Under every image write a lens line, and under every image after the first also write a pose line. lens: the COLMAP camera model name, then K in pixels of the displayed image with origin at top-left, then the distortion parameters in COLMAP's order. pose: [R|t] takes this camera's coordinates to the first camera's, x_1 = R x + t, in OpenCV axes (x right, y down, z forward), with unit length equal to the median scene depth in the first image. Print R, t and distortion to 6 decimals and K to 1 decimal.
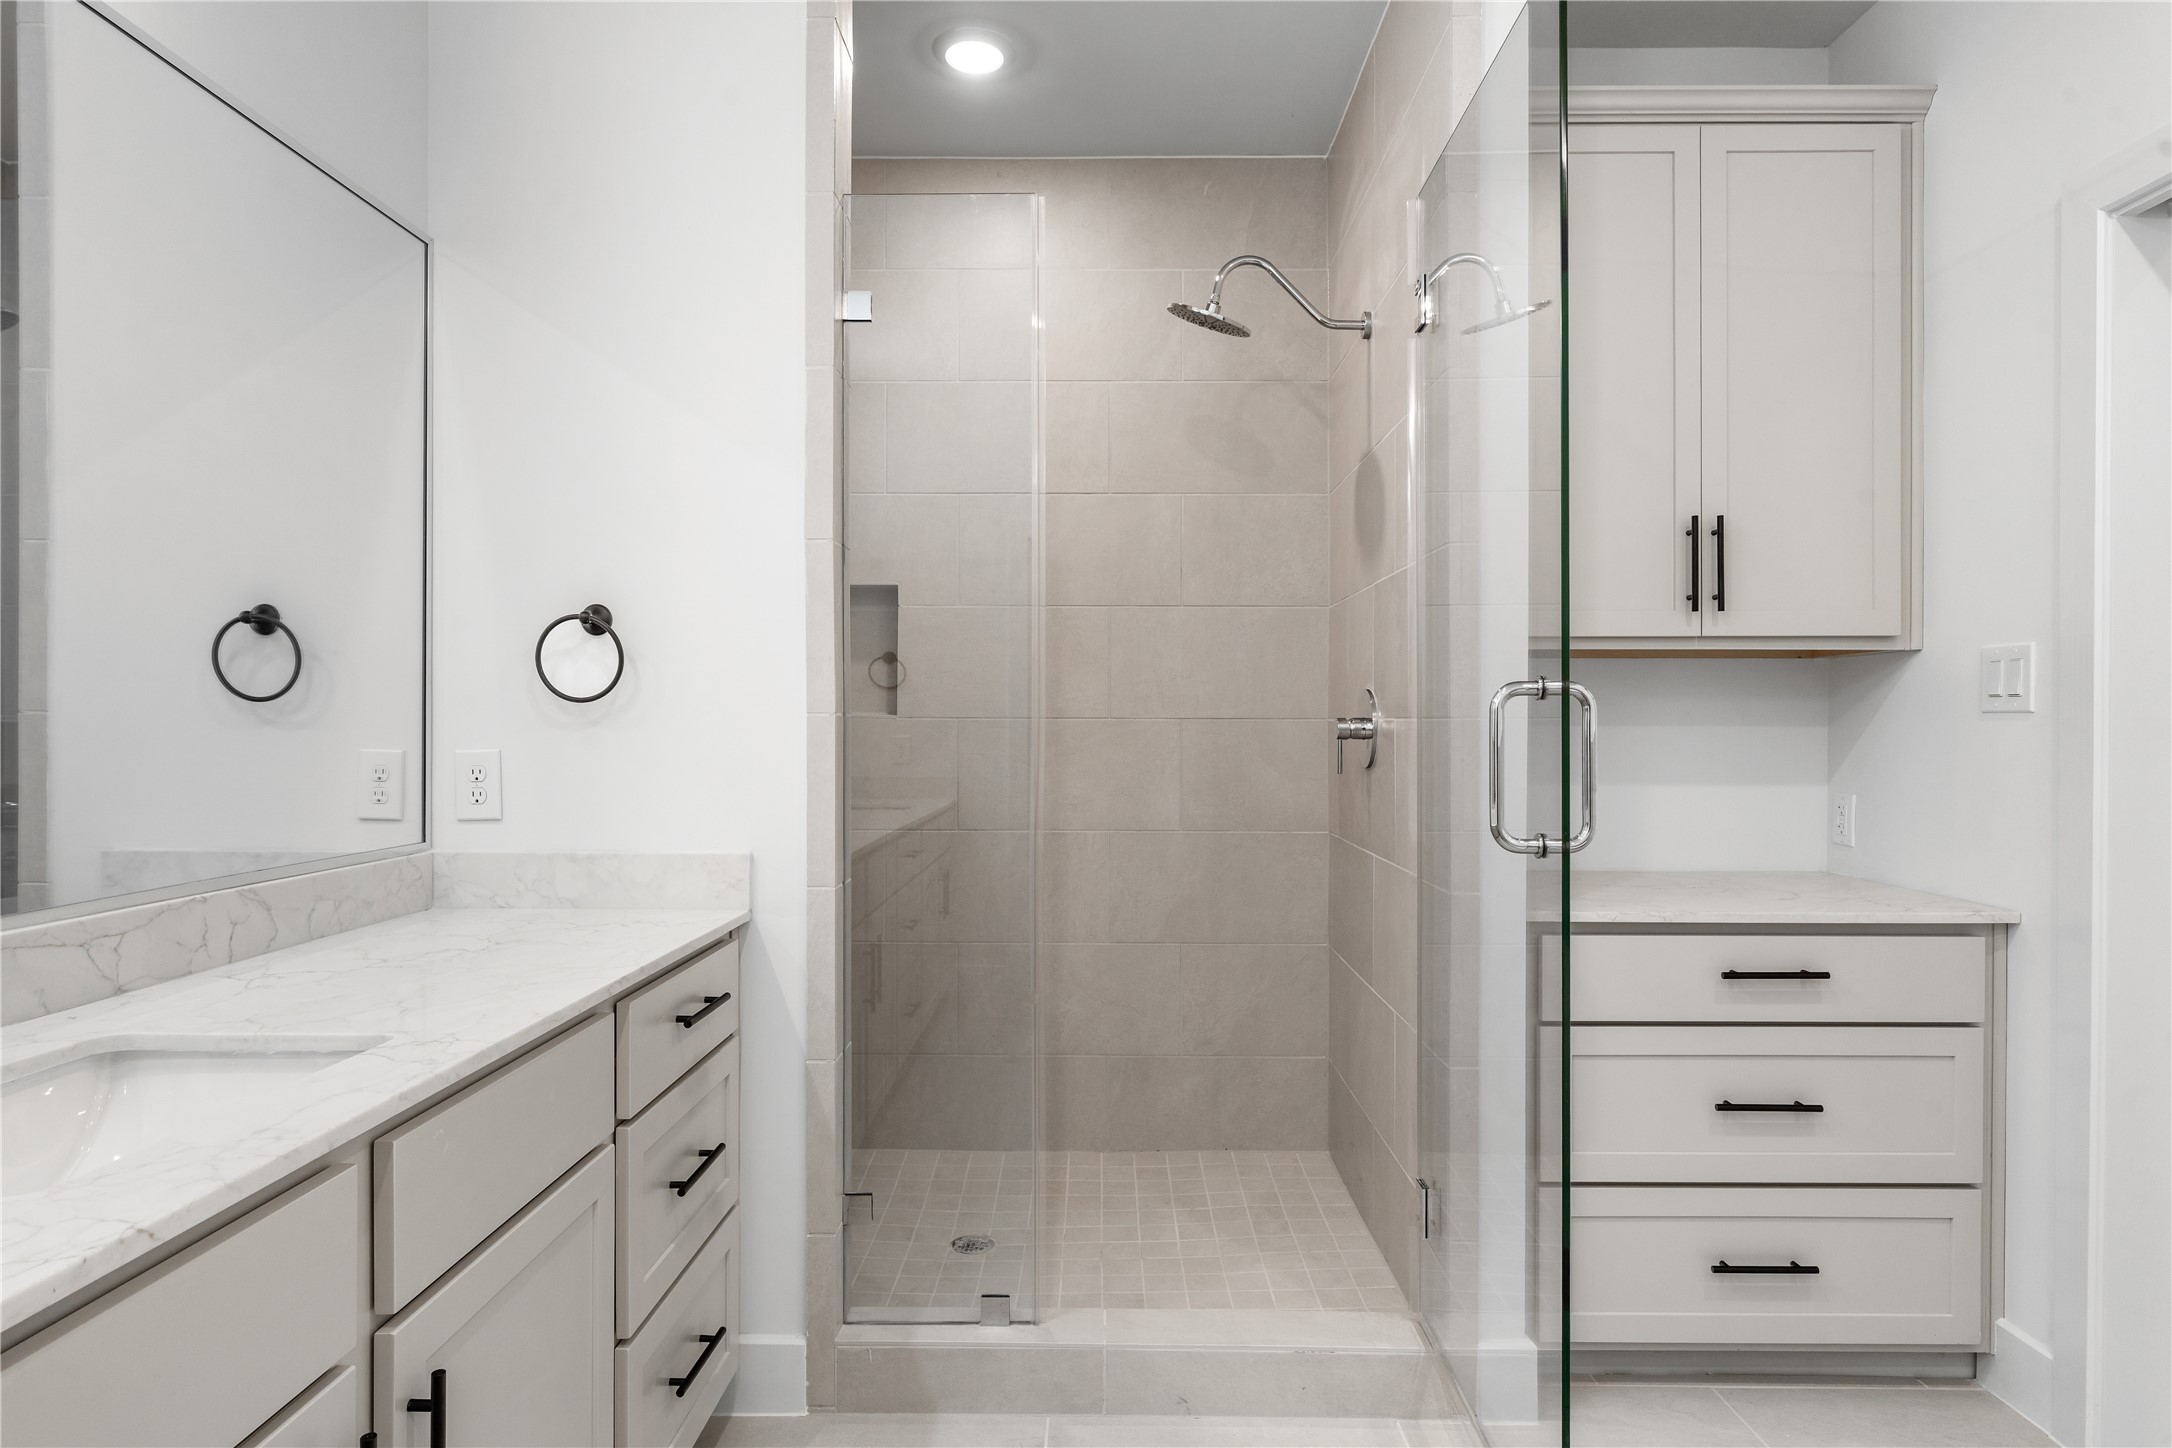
lens RADIAL K [[1206.7, 0, 1087.8], [0, 1206.7, 726.6], [0, 0, 1]] dist [-0.002927, -0.000753]
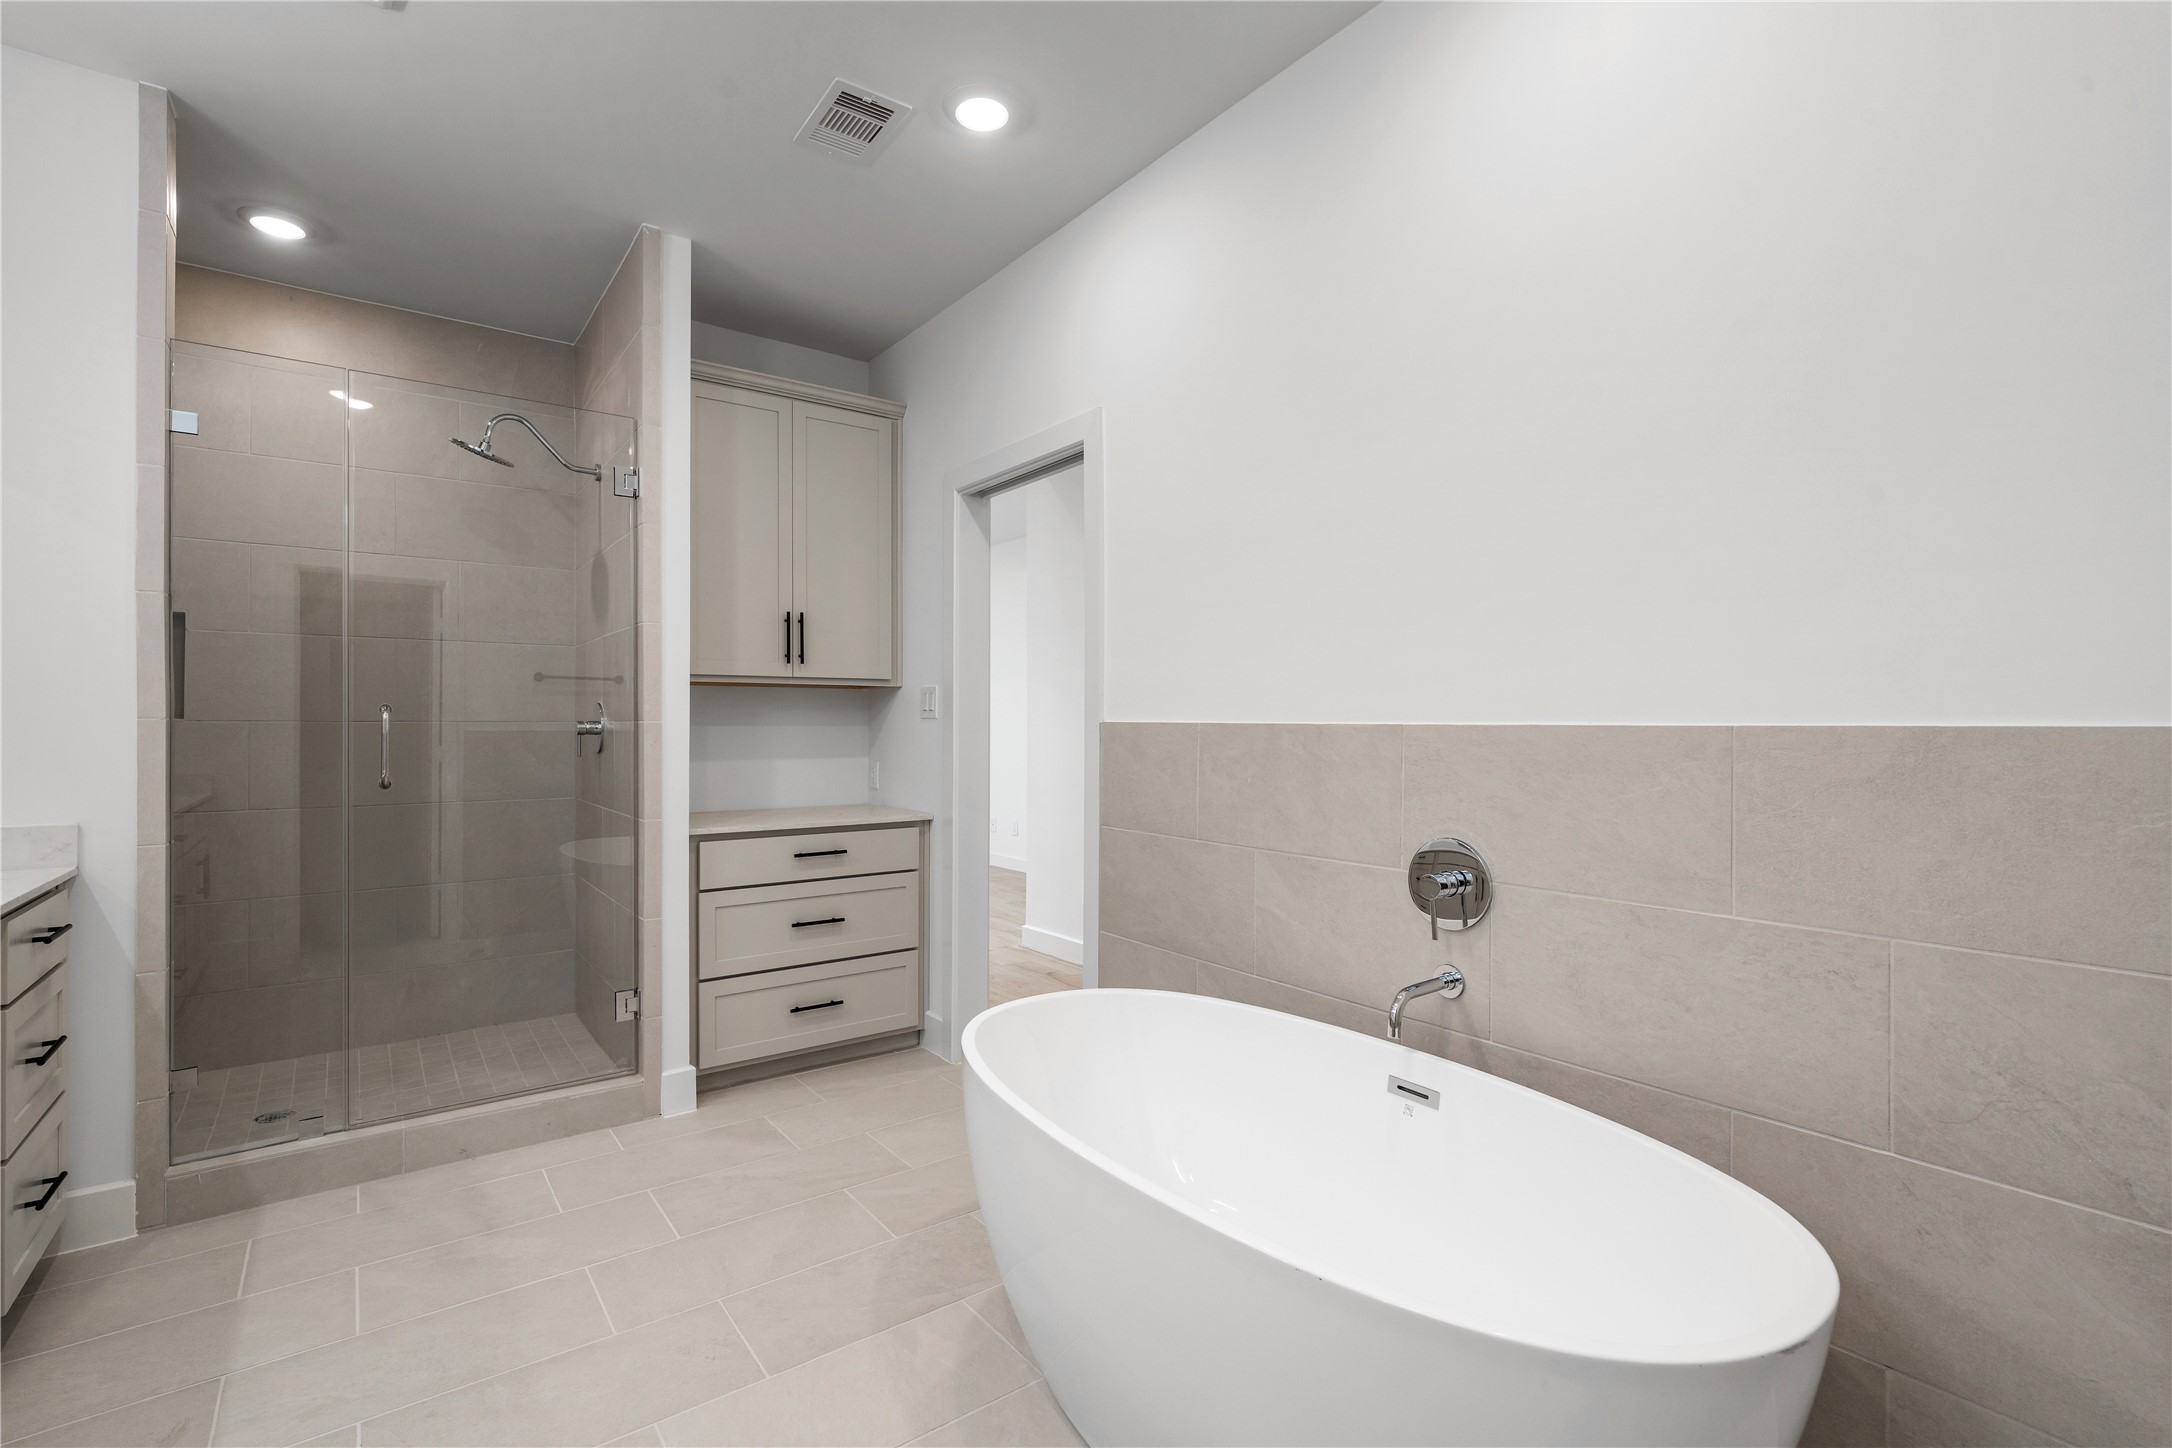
lens RADIAL K [[976.5, 0, 1077.0], [0, 976.5, 721.0], [0, 0, 1]] dist [-0.000262, 0.000228]
pose [[0.796857, -0.000049, 0.604168, -0.052294], [0.003486, 0.999984, -0.004516, 0.000892], [-0.604158, 0.005705, 0.796844, -0.499273]]
